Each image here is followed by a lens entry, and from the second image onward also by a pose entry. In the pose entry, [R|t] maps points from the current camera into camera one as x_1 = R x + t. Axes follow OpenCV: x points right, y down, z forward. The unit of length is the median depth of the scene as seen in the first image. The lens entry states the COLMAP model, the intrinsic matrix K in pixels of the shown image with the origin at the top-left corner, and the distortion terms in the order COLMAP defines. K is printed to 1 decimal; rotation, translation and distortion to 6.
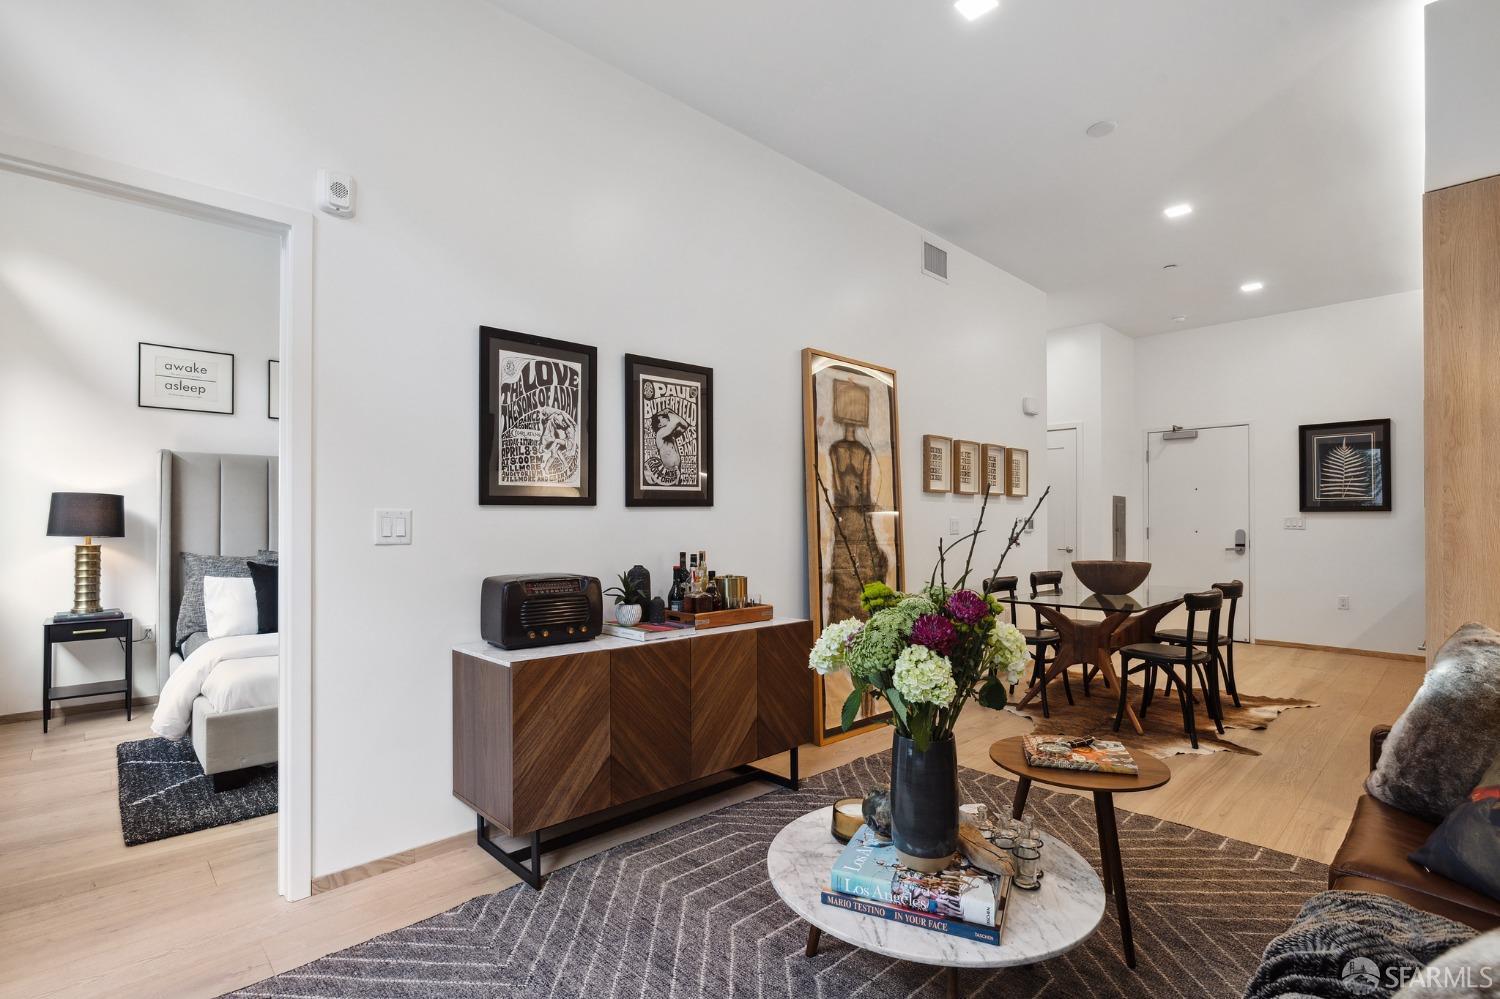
lens RADIAL K [[709.6, 0, 707.0], [0, 709.6, 518.8], [0, 0, 1]] dist [-0.000289, 0.000119]
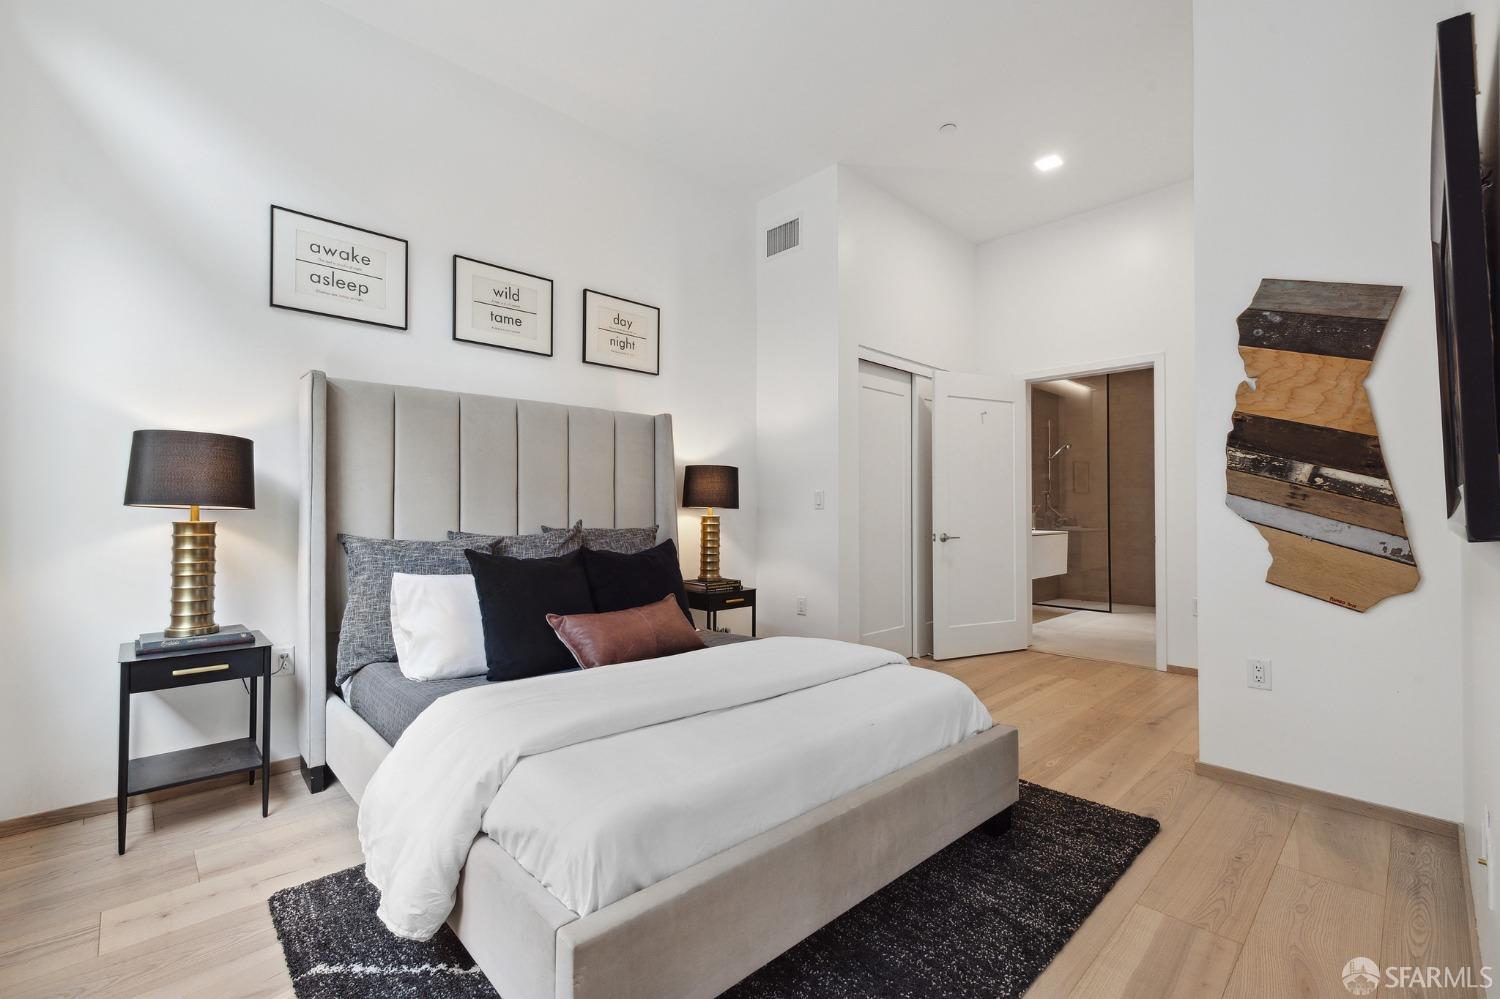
lens RADIAL K [[647.2, 0, 753.2], [0, 647.2, 510.5], [0, 0, 1]] dist [-0.000382, -0.000152]
pose [[0.999203, -0.000712, 0.039923, -0.424340], [0.000839, 0.999995, -0.003143, 0.029594], [-0.039920, 0.003174, 0.999198, 0.437337]]
